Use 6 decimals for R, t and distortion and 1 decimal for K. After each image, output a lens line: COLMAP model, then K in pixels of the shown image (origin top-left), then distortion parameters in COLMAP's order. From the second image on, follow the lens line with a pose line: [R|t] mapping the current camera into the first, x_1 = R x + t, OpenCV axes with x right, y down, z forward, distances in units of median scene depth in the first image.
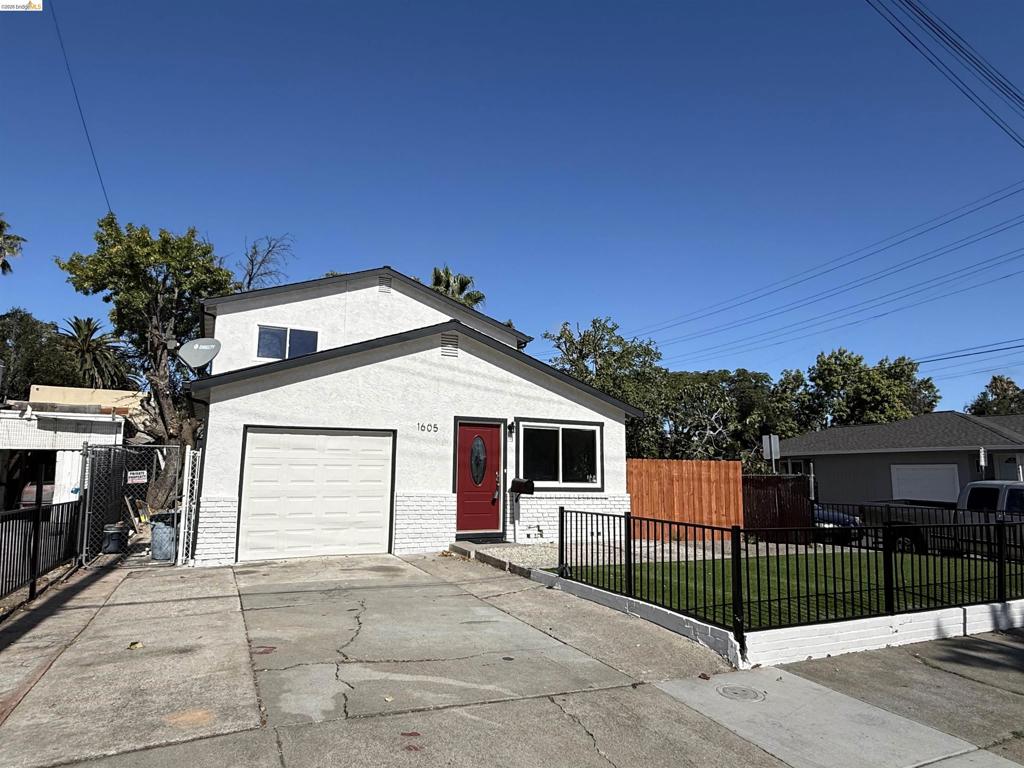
lens RADIAL K [[630.5, 0, 511.4], [0, 630.5, 387.8], [0, 0, 1]] dist [0.002873, 0.001939]
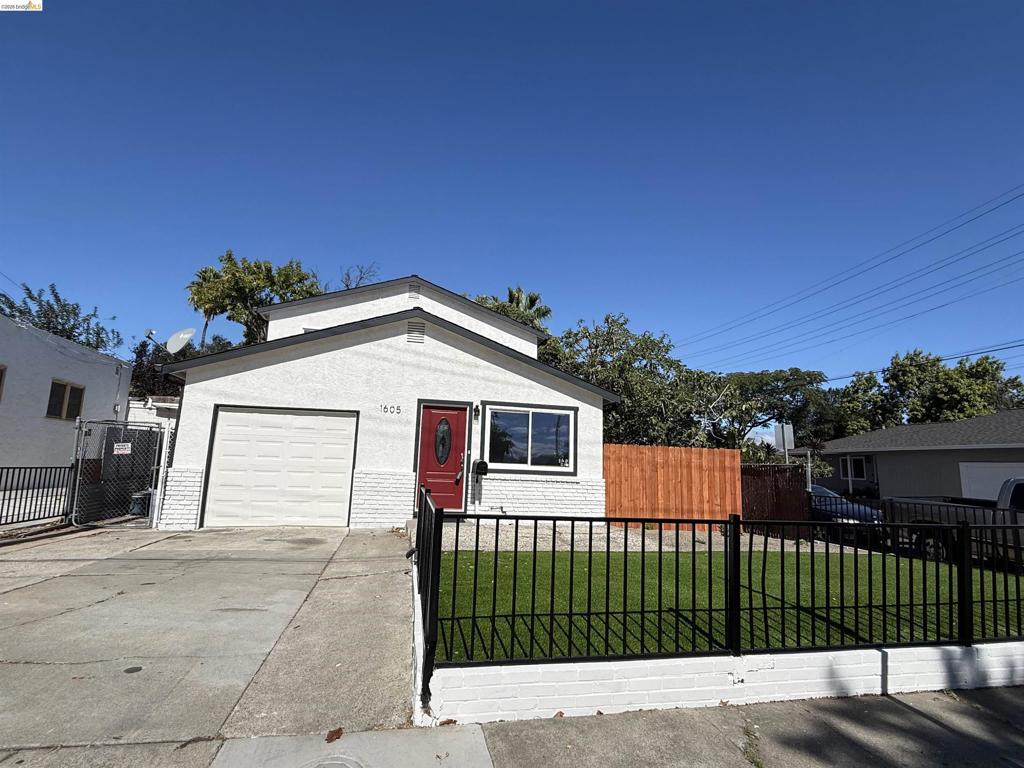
lens RADIAL K [[504.6, 0, 512.1], [0, 504.6, 382.8], [0, 0, 1]] dist [0.000870, 0.000042]
pose [[0.974724, -0.013353, -0.223014, 0.247713], [0.006783, 0.999521, -0.030200, 0.044407], [0.223311, 0.027924, 0.974347, 0.211865]]
